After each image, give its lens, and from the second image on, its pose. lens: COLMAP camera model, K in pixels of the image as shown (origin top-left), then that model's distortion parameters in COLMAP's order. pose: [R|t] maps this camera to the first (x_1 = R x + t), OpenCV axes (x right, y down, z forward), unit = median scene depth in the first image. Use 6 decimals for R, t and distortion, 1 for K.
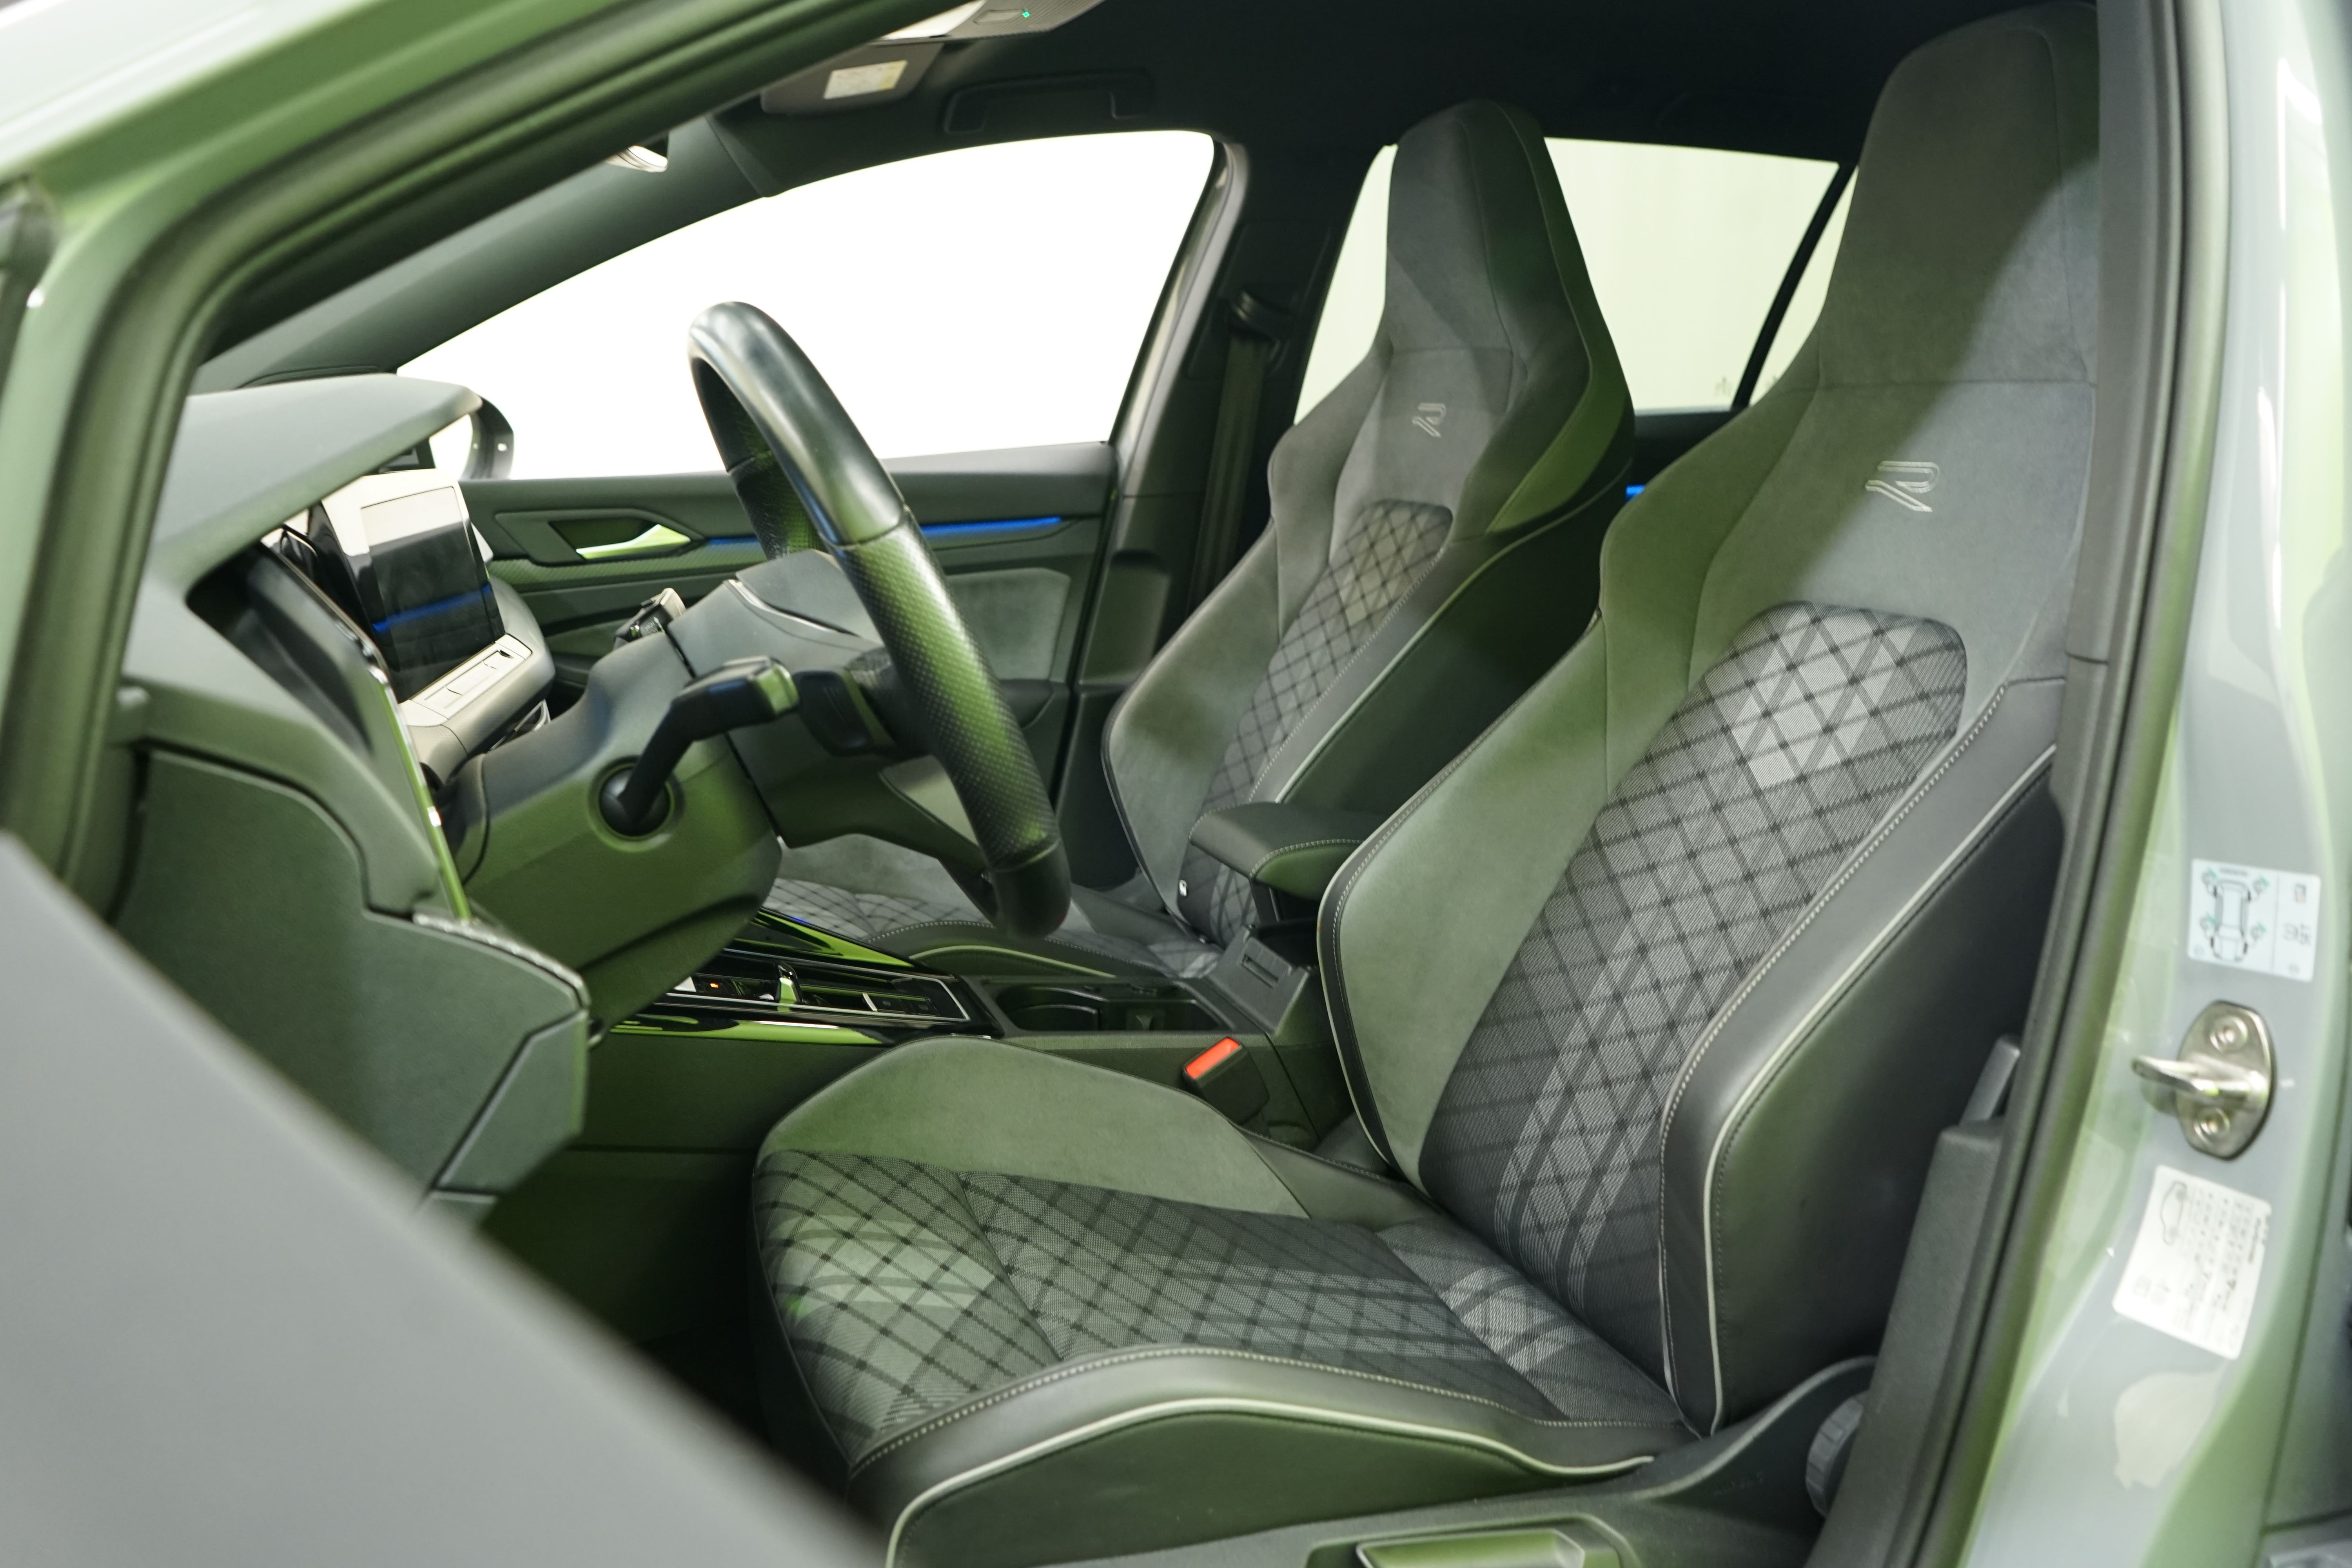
lens RADIAL K [[1893.1, 0, 1176.0], [0, 1893.1, 784.0], [0, 0, 1]] dist [-0.004651, -0.080355]
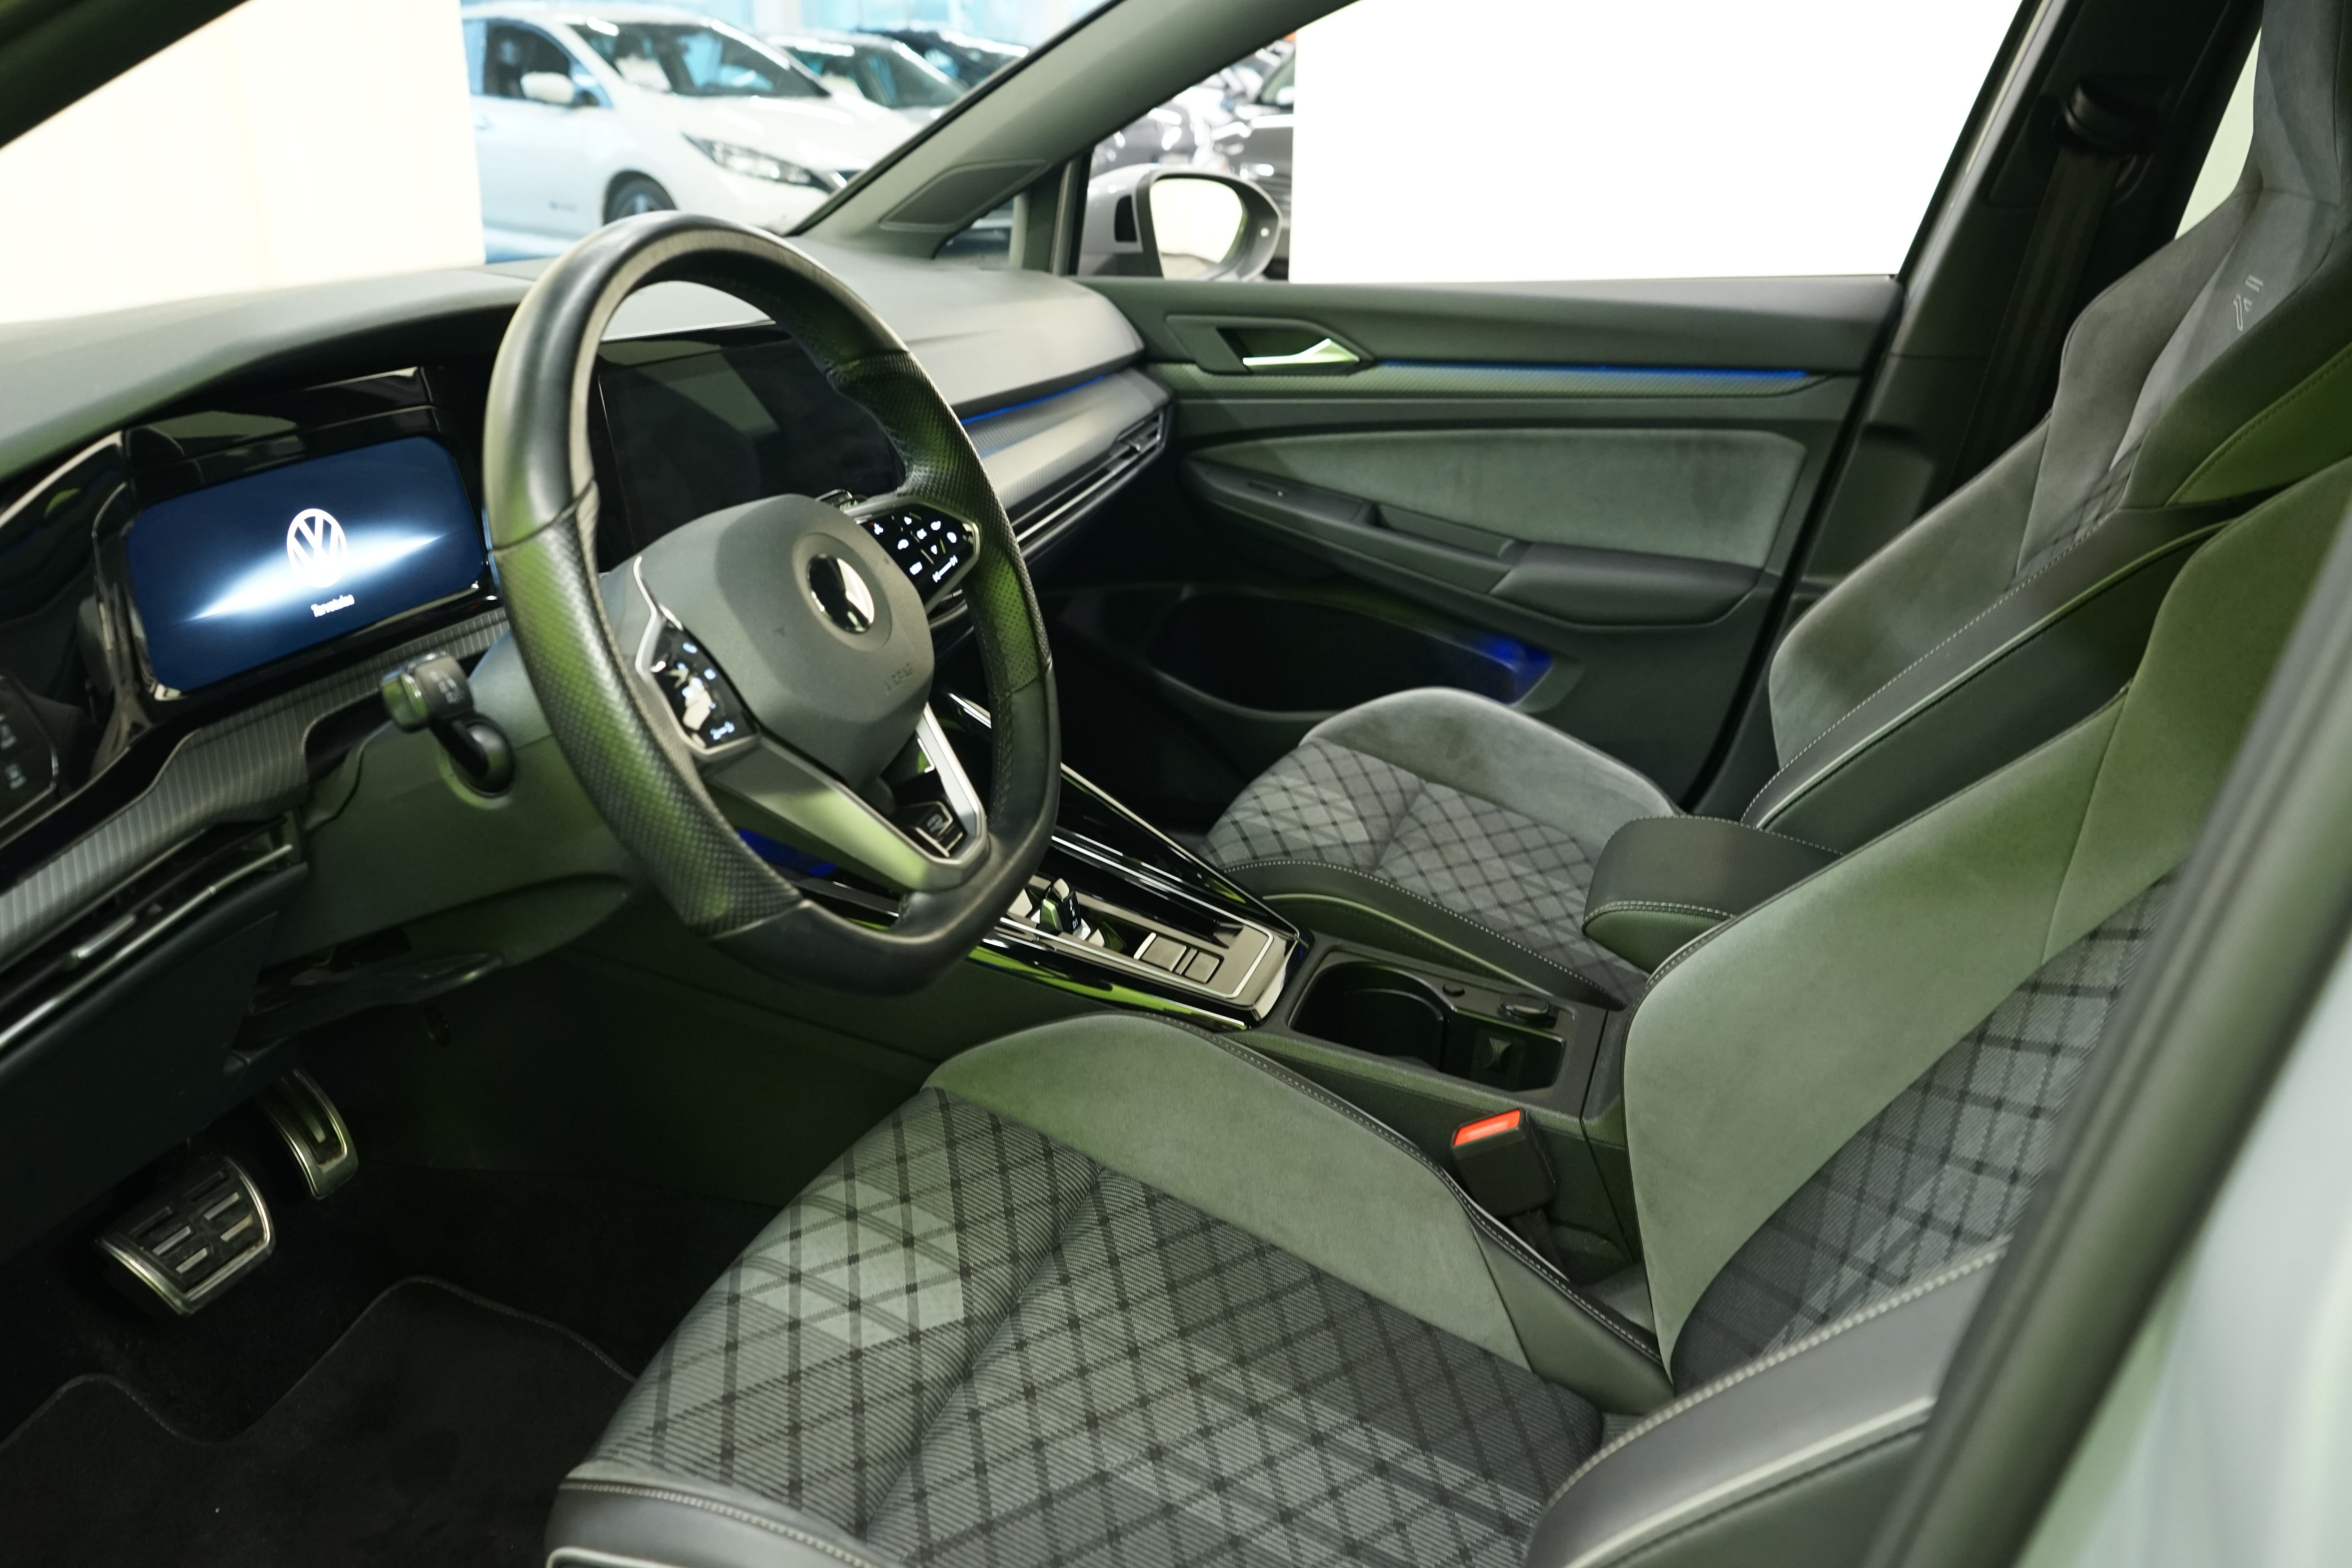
lens RADIAL K [[1893.1, 0, 1176.0], [0, 1893.1, 784.0], [0, 0, 1]] dist [-0.004651, -0.080355]
pose [[0.767176, 0.236842, -0.596110, 0.265557], [-0.138518, 0.968579, 0.206560, -0.106387], [0.626302, -0.075896, 0.775878, 0.222642]]
